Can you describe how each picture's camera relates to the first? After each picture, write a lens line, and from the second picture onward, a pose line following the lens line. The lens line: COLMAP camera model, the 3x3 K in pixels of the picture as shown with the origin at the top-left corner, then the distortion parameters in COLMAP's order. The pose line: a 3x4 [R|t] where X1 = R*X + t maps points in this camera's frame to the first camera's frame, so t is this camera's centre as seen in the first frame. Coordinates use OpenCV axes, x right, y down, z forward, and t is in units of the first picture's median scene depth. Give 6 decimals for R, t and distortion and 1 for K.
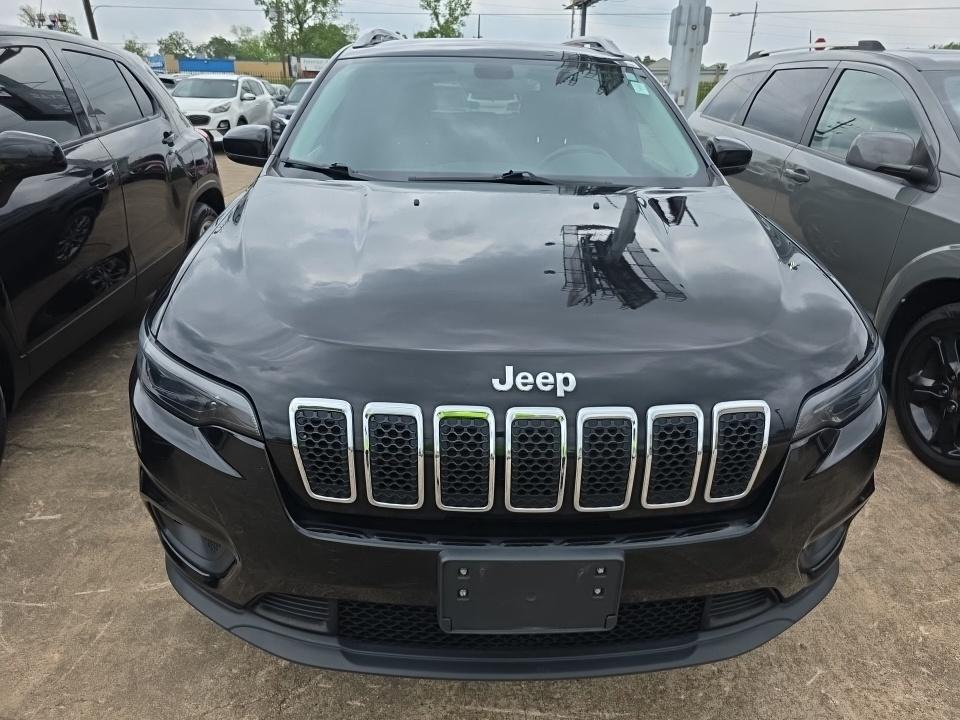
lens RADIAL K [[655.4, 0, 485.7], [0, 655.4, 360.3], [0, 0, 1]] dist [0.016327, -0.019482]
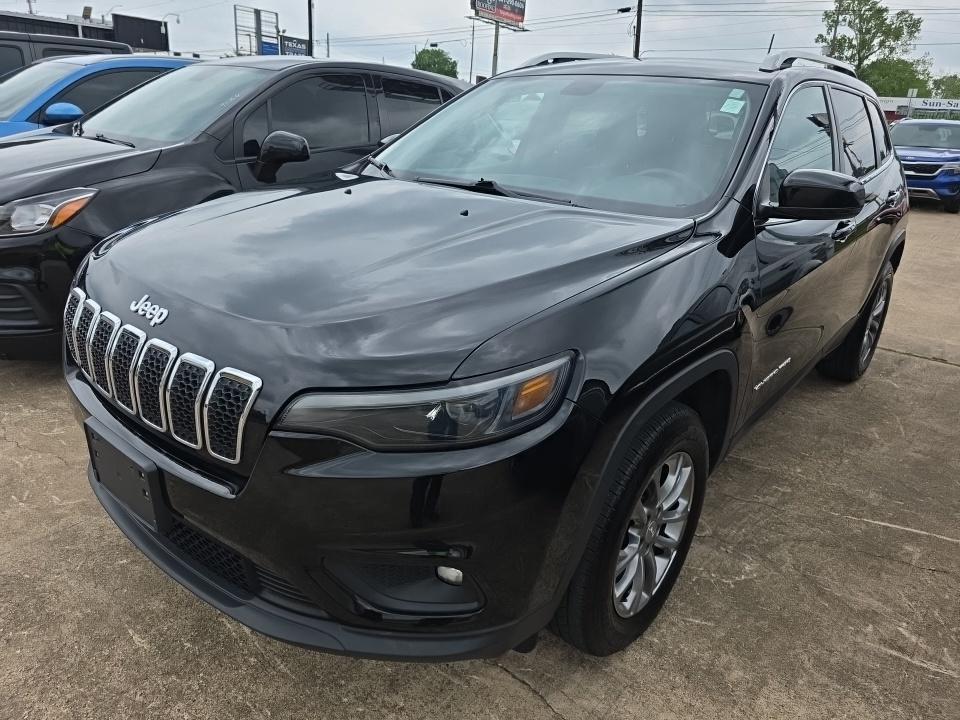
lens RADIAL K [[655.4, 0, 476.8], [0, 655.4, 362.0], [0, 0, 1]] dist [0.016327, -0.019482]
pose [[0.730865, 0.251750, -0.634396, 0.739028], [-0.281935, 0.957839, 0.055296, -0.065036], [0.621570, 0.138444, 0.771028, 0.229937]]
